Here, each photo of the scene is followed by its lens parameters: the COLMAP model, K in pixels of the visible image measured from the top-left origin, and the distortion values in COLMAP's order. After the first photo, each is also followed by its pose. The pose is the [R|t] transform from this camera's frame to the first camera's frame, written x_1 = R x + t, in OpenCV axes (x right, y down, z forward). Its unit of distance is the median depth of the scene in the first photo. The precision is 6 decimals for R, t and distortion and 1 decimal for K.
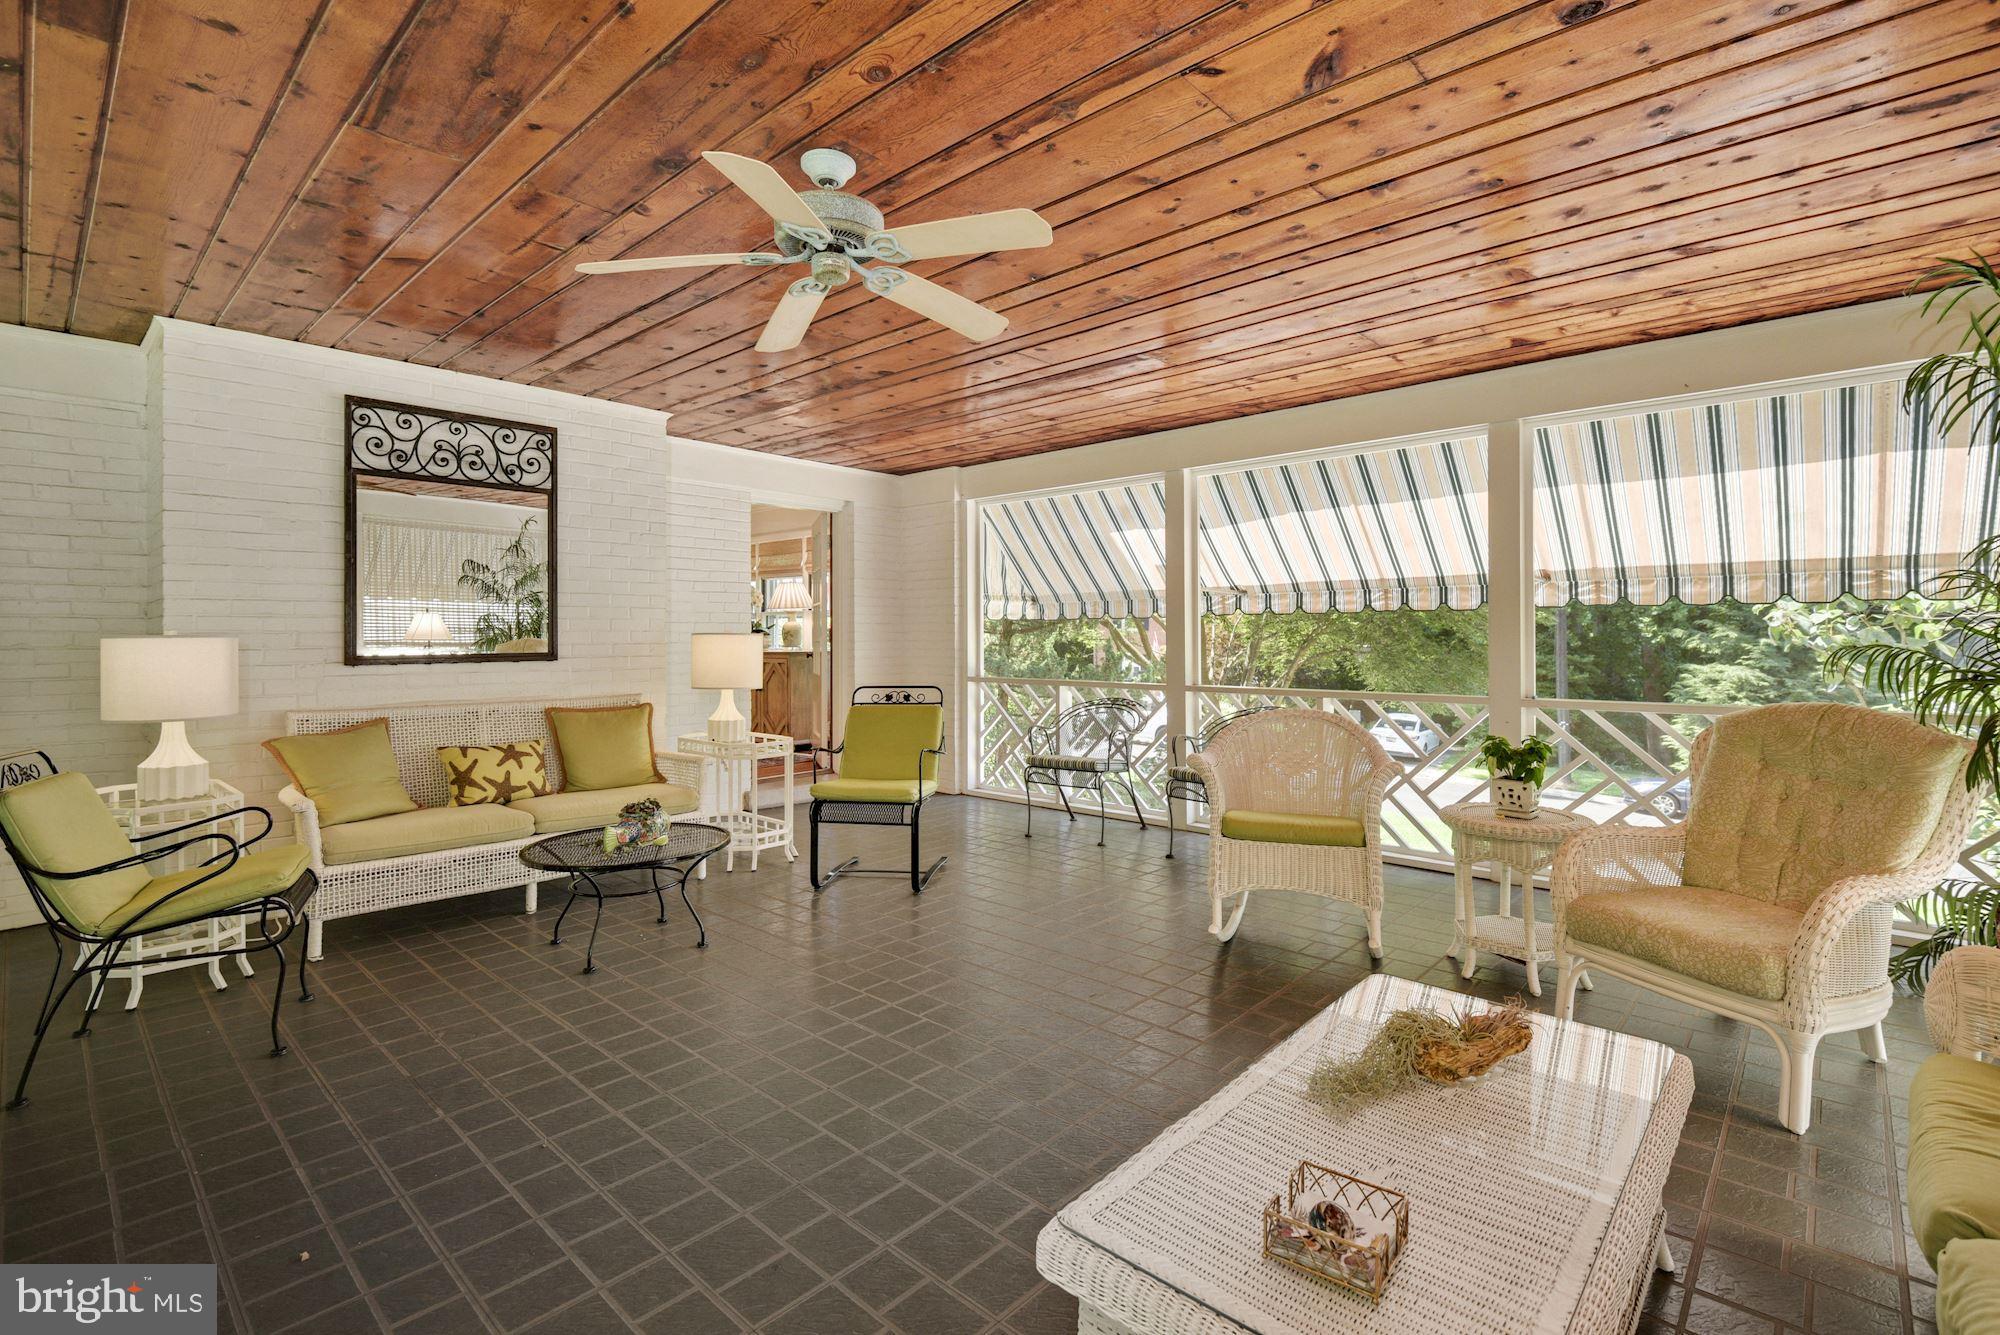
lens RADIAL K [[914.8, 0, 997.7], [0, 914.8, 636.0], [0, 0, 1]] dist [-0.001343, -0.007294]
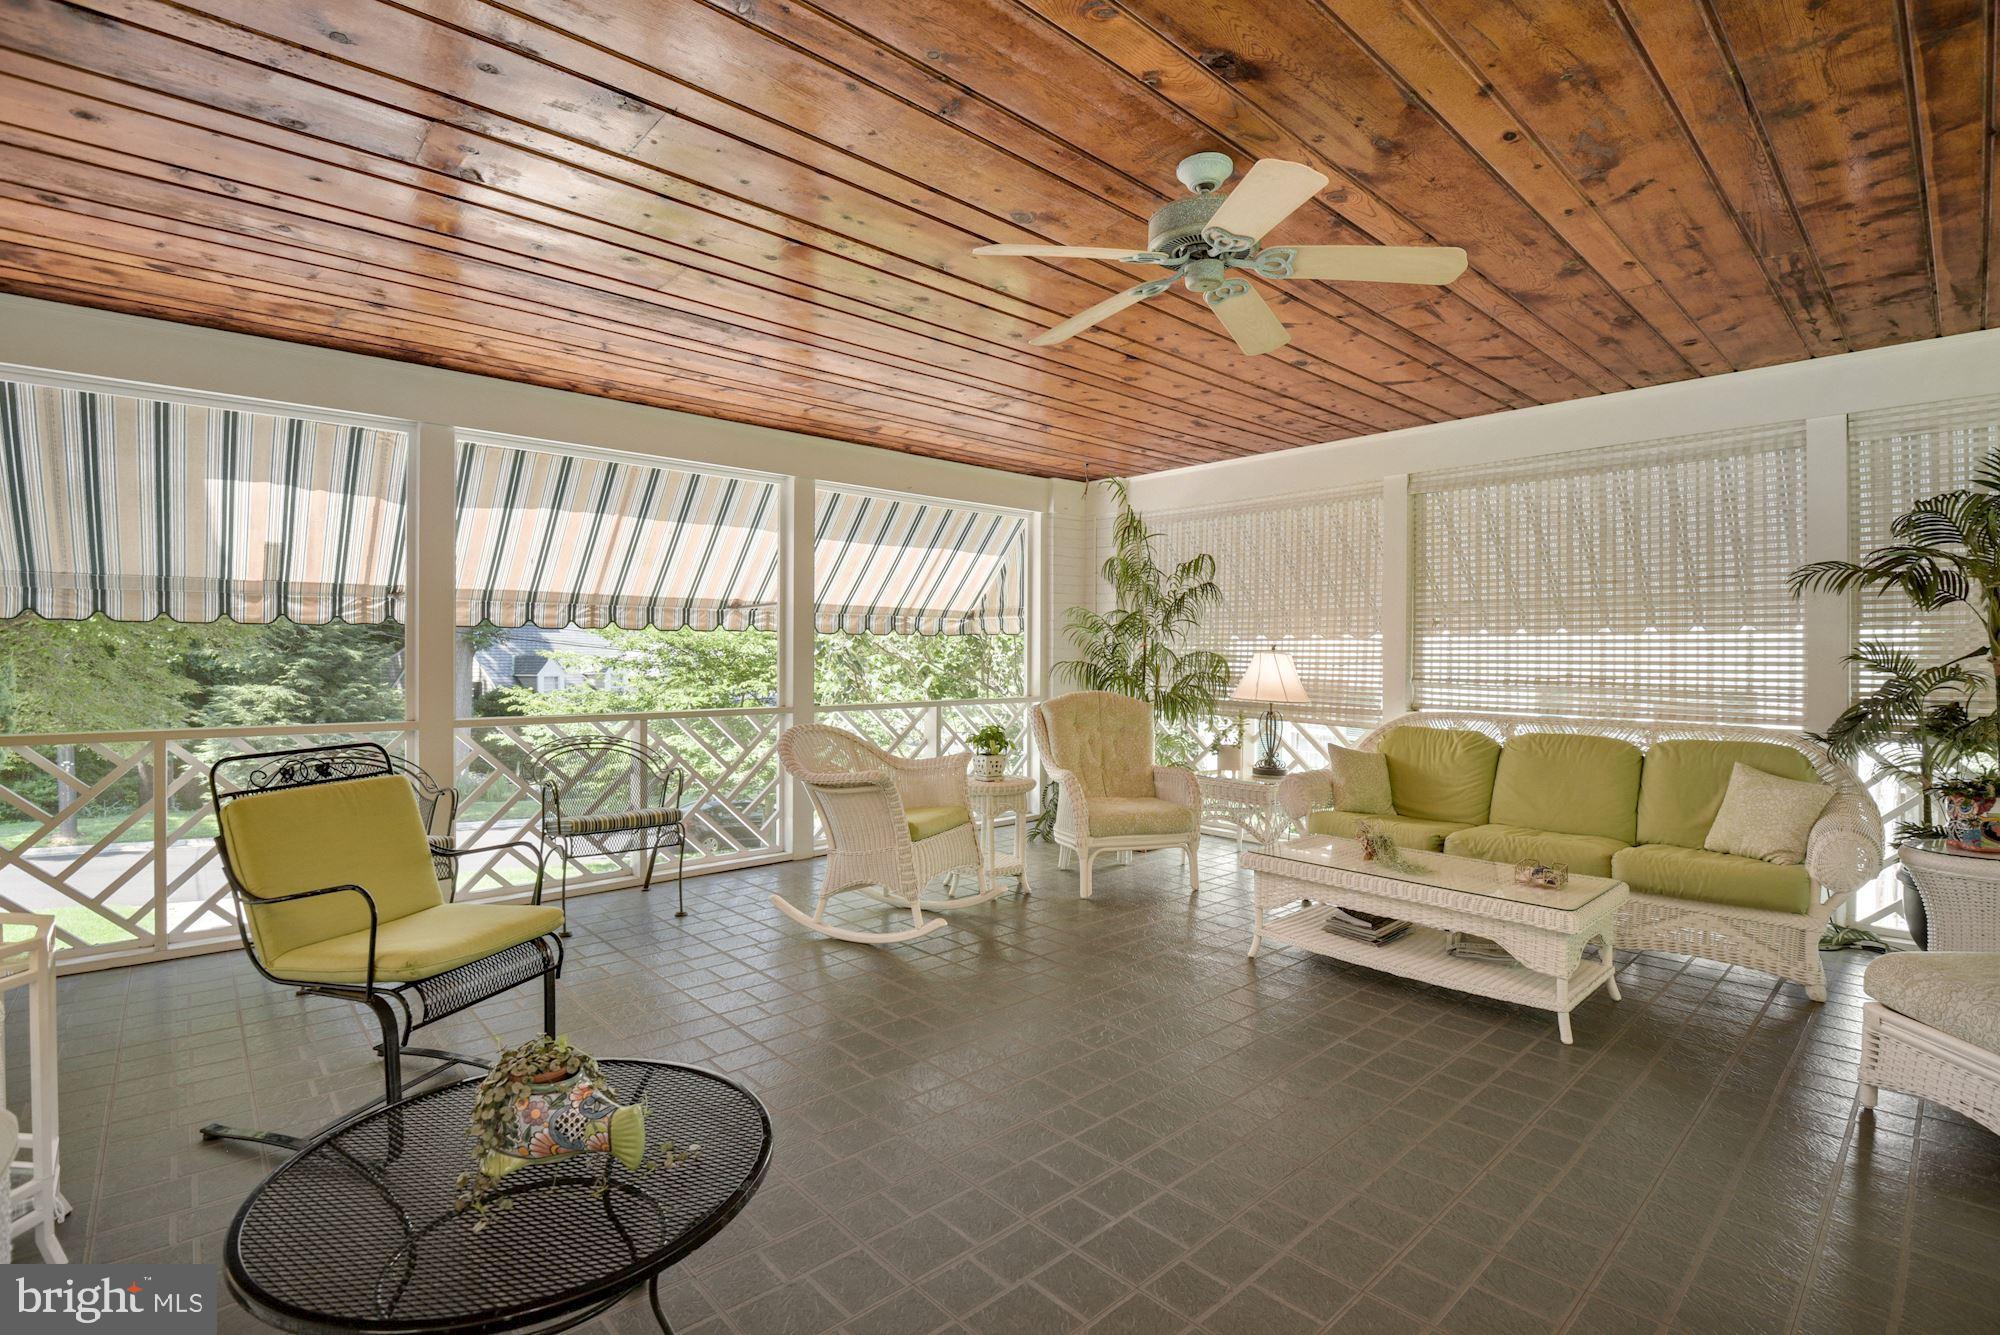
lens RADIAL K [[914.8, 0, 1046.3], [0, 914.8, 669.2], [0, 0, 1]] dist [-0.001343, -0.007294]
pose [[0.061940, -0.010557, 0.998024, -0.140077], [-0.004414, 0.999931, 0.010851, 0.000718], [-0.998070, -0.005078, 0.061889, 0.132957]]
